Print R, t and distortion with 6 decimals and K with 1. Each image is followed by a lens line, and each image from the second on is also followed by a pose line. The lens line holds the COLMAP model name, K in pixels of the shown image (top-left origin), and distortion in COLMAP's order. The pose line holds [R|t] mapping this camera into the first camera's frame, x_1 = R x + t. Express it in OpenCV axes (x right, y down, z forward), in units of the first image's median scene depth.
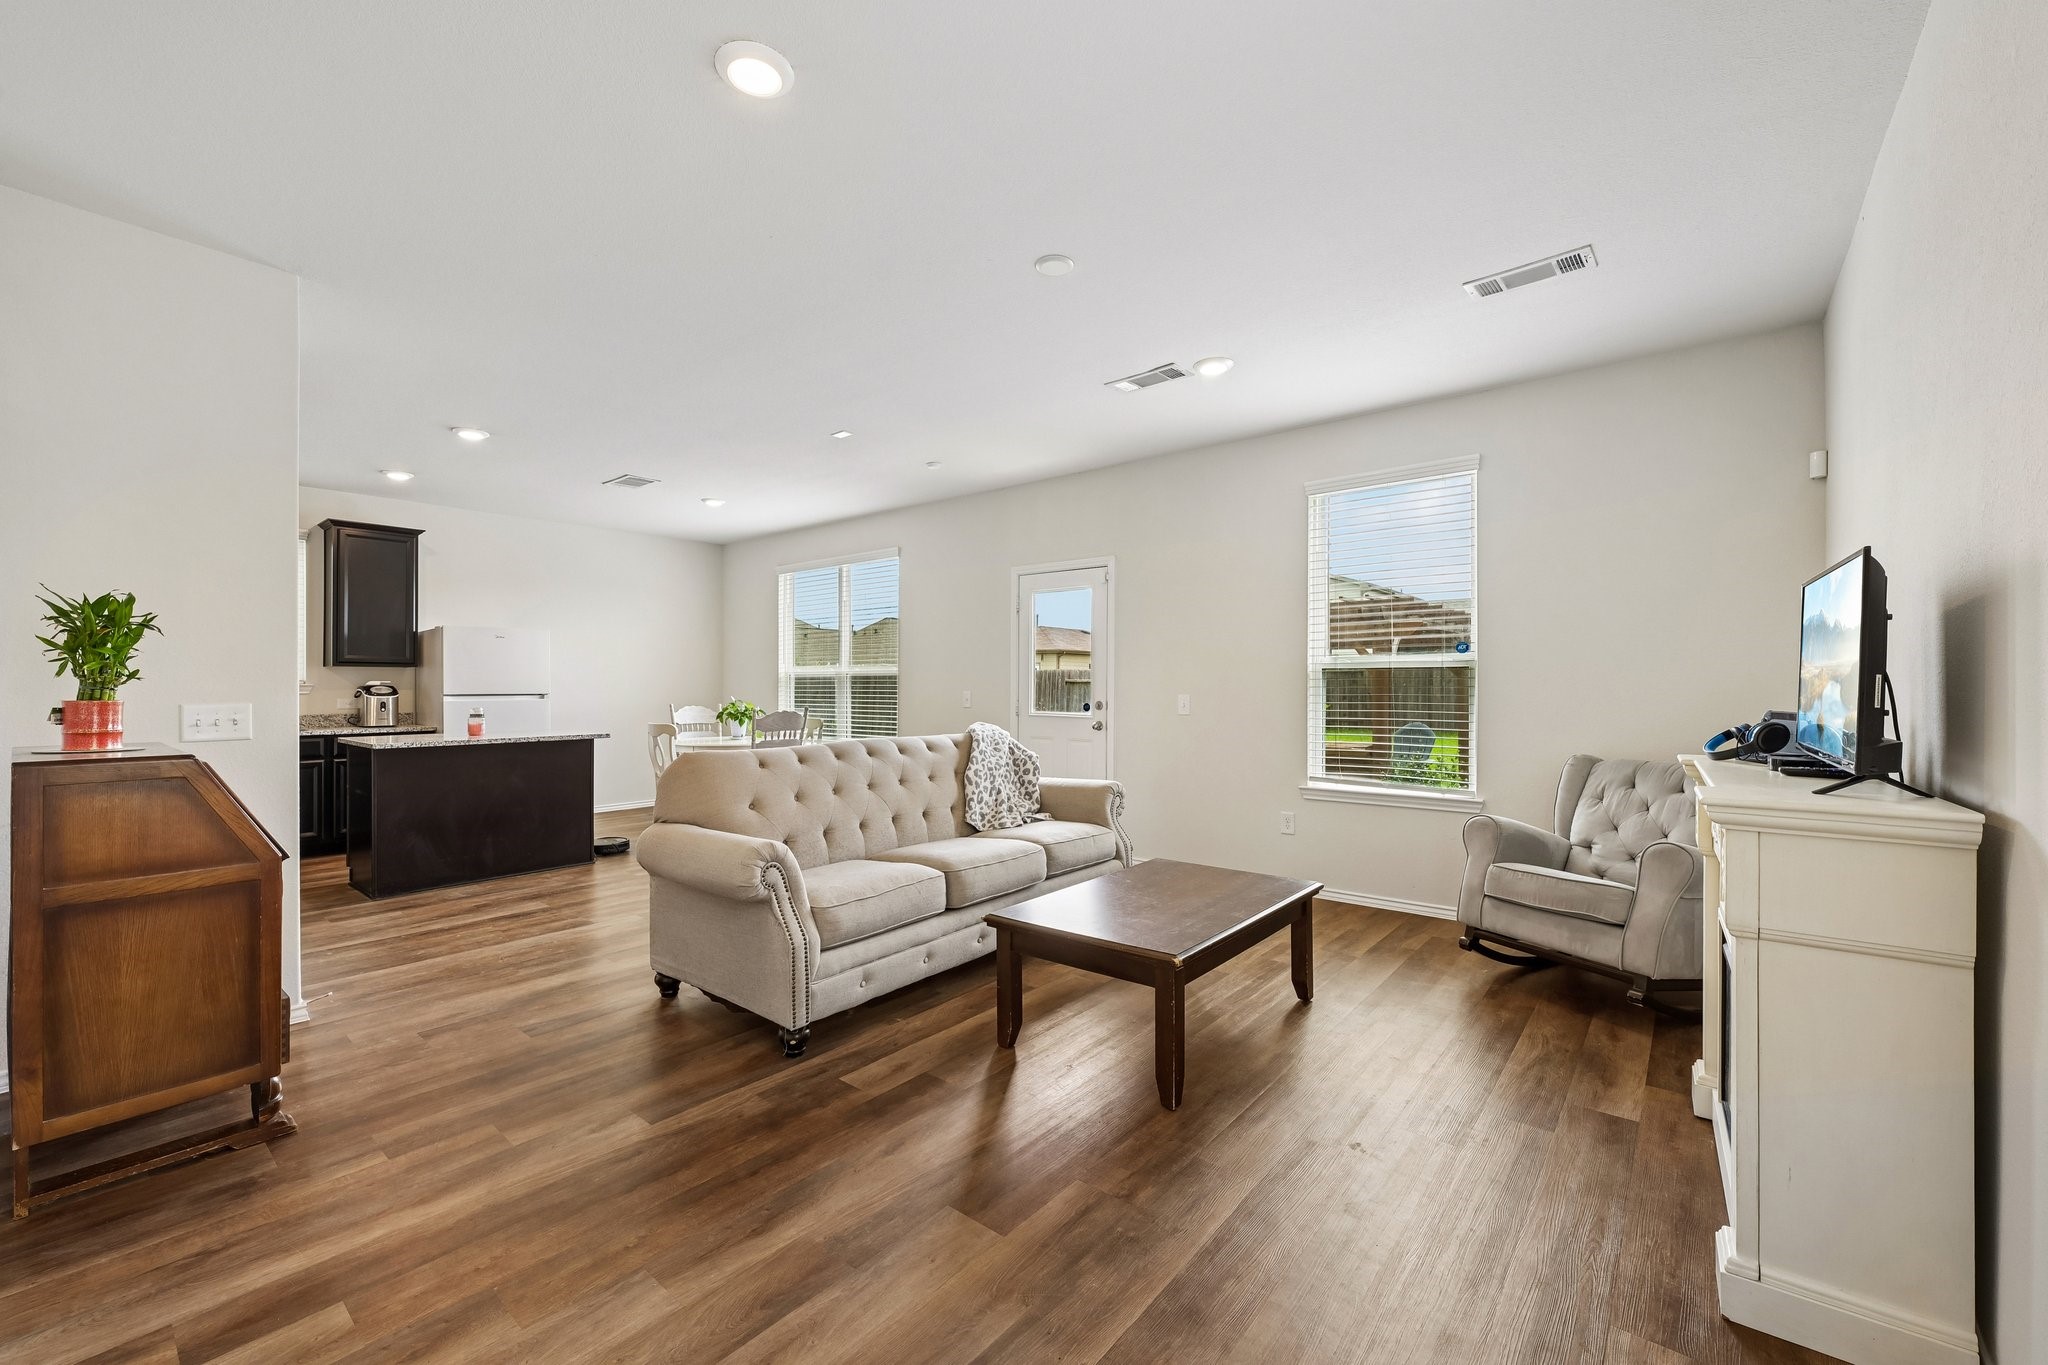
lens RADIAL K [[824.4, 0, 1028.5], [0, 824.4, 686.5], [0, 0, 1]] dist [0.000199, 0.000038]
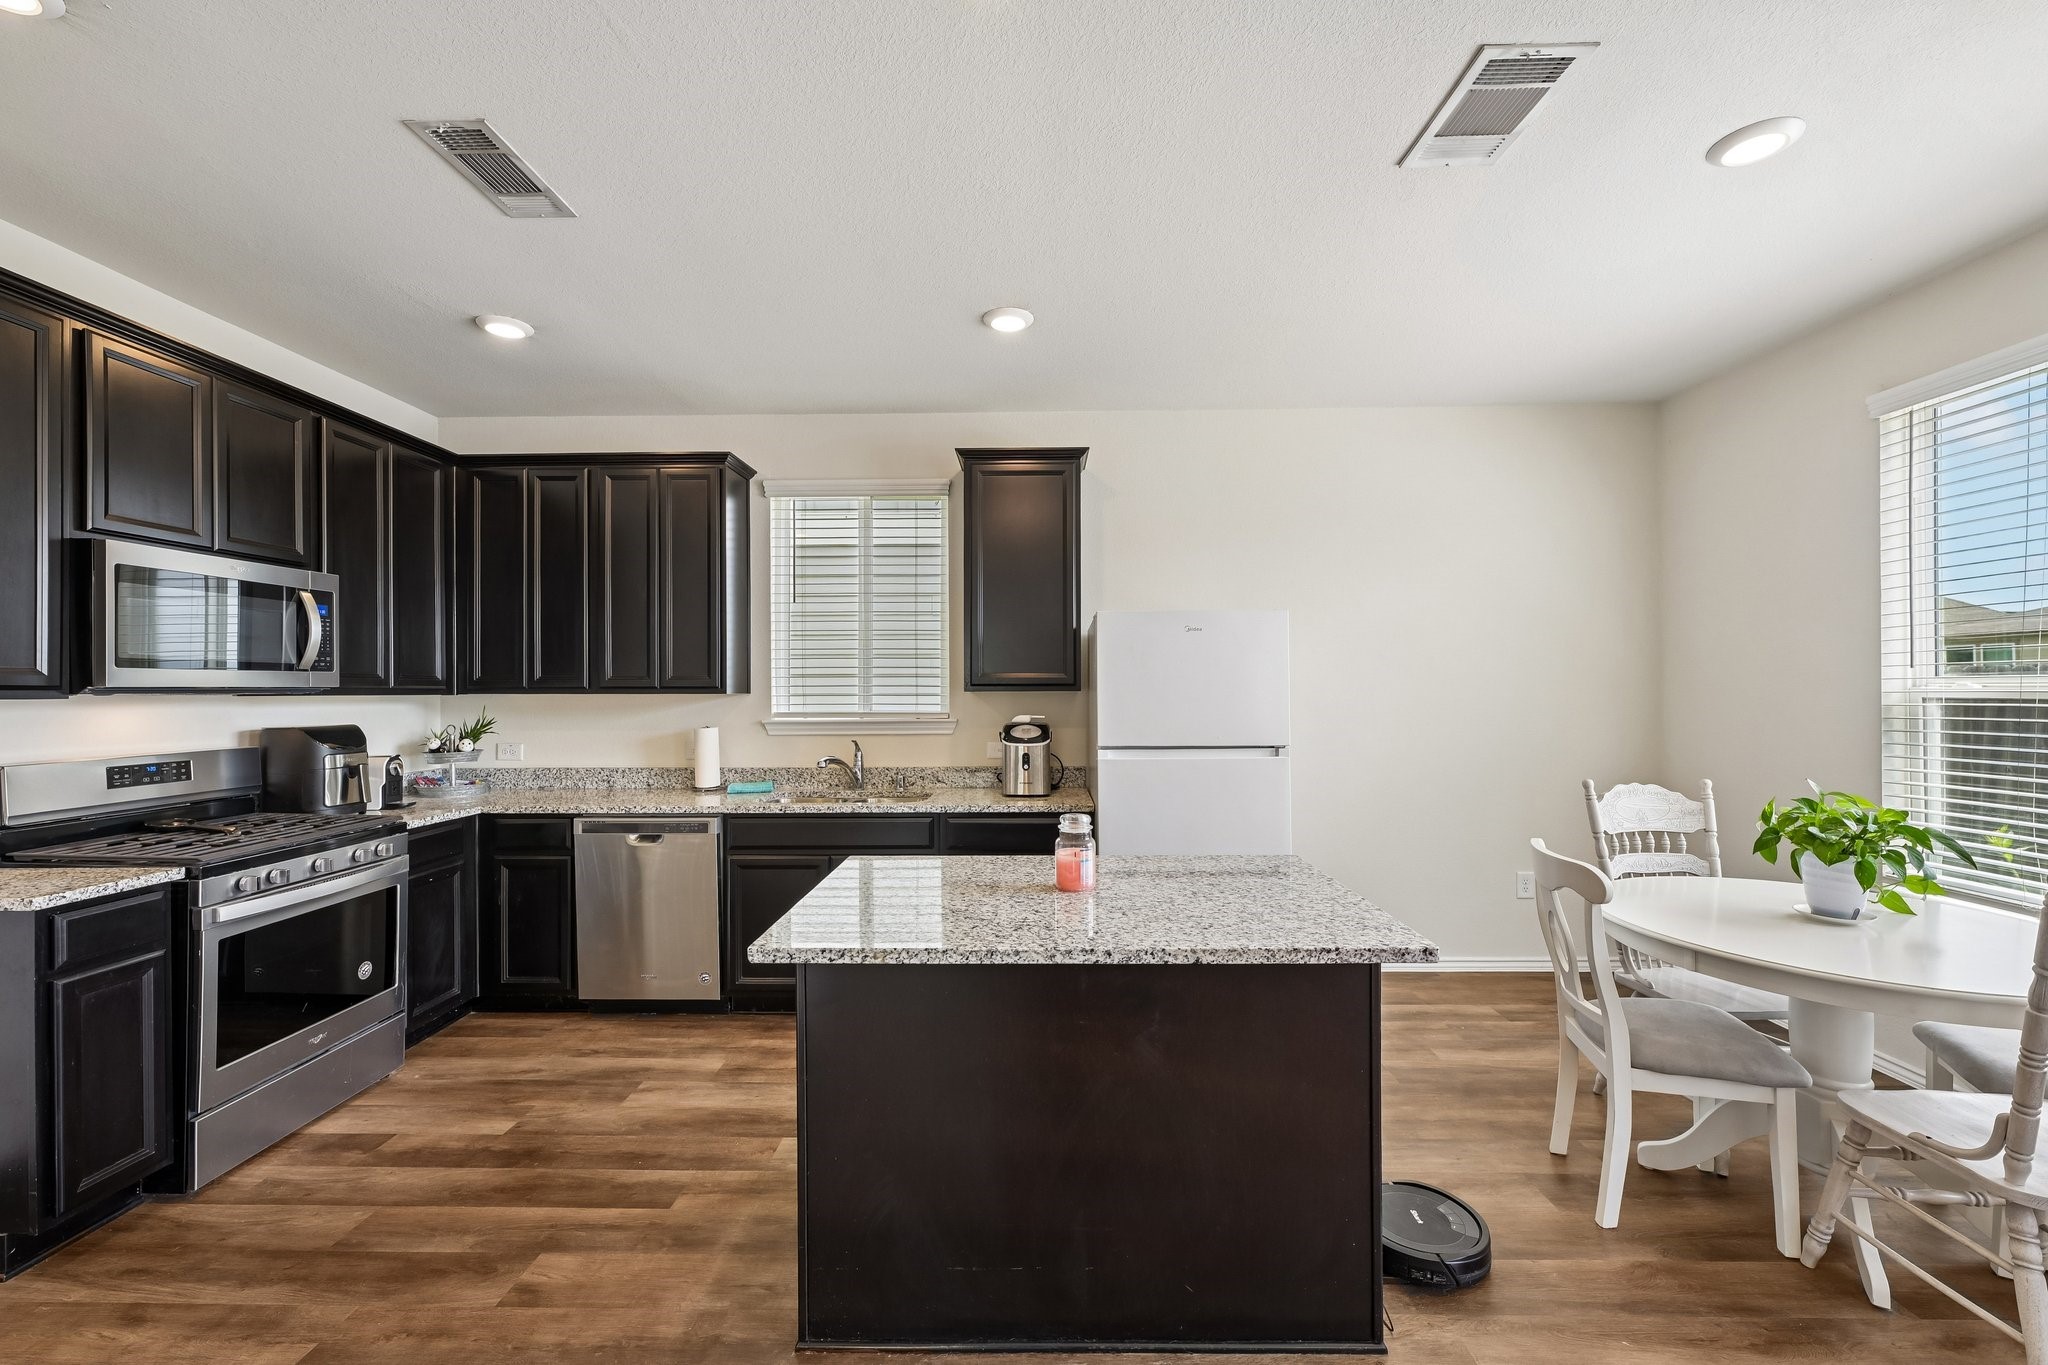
lens RADIAL K [[824.4, 0, 1028.5], [0, 824.4, 686.5], [0, 0, 1]] dist [0.000199, 0.000038]
pose [[0.622586, -0.004116, -0.782540, -0.332136], [0.007914, 0.999968, 0.001037, -0.027928], [0.782511, -0.006838, 0.622599, 0.639753]]
